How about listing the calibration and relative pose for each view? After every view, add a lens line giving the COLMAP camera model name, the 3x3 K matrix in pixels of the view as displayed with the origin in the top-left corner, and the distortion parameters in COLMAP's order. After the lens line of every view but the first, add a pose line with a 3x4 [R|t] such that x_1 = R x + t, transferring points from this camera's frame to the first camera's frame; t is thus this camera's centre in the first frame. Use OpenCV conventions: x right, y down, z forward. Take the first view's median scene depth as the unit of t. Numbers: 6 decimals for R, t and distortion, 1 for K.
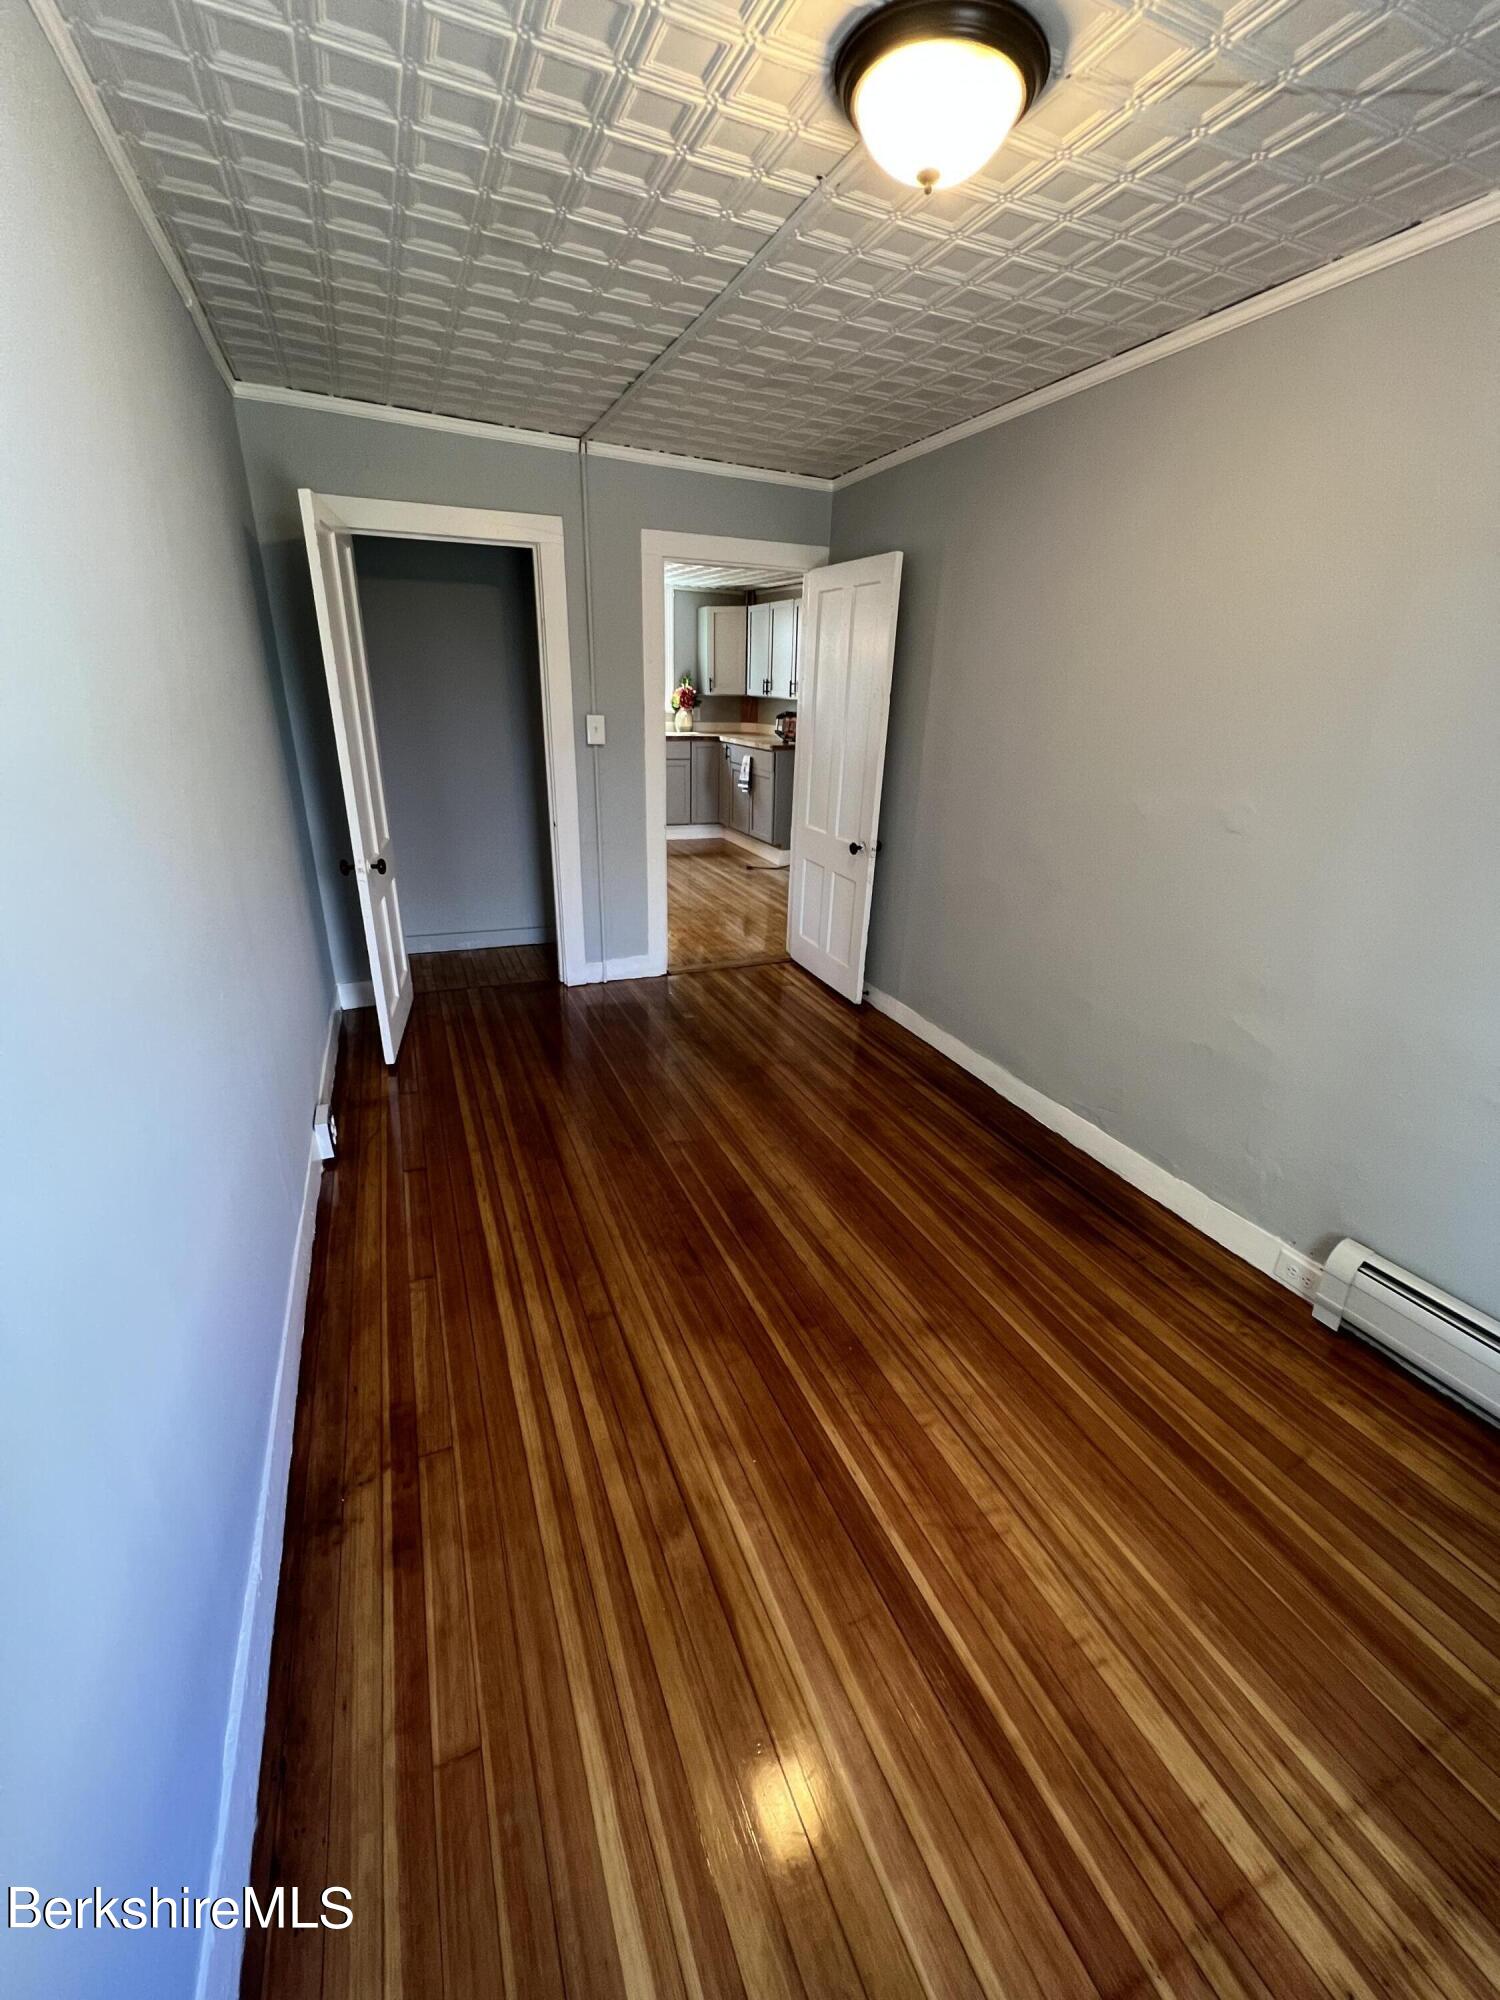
lens RADIAL K [[798.5, 0, 756.0], [0, 798.5, 998.1], [0, 0, 1]] dist [-0.000738, 0.000288]
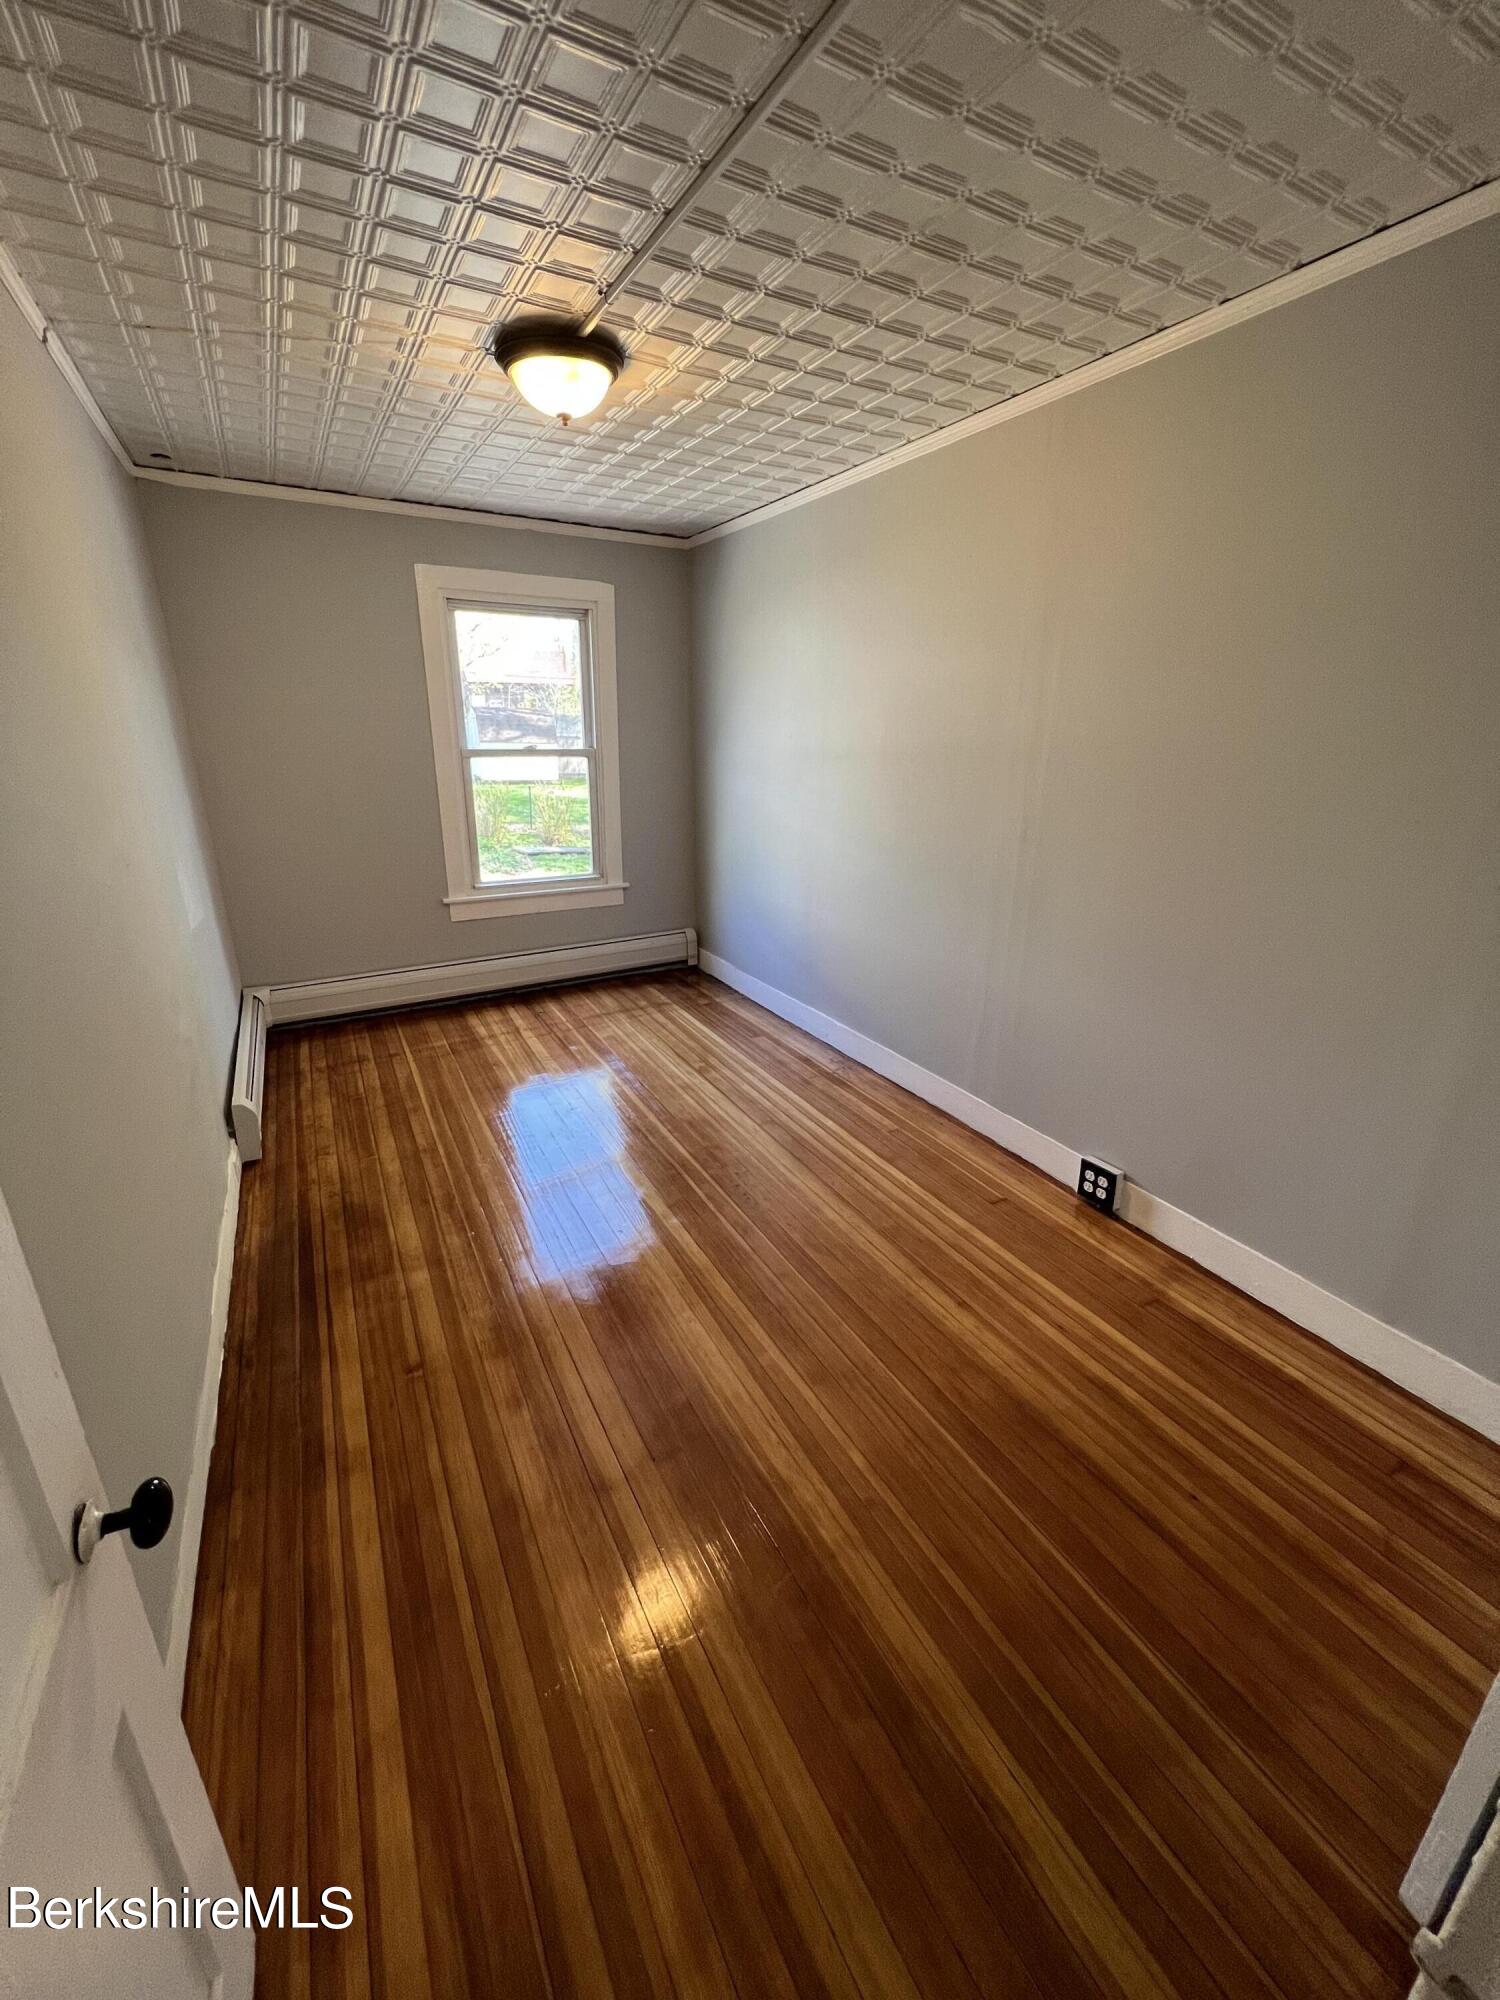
lens RADIAL K [[798.5, 0, 748.7], [0, 798.5, 998.9], [0, 0, 1]] dist [-0.000738, 0.000288]
pose [[-0.996056, -0.002576, -0.088688, -0.019926], [-0.059295, 0.762912, 0.643778, -0.779126], [0.066002, 0.646498, -0.760056, 1.987397]]
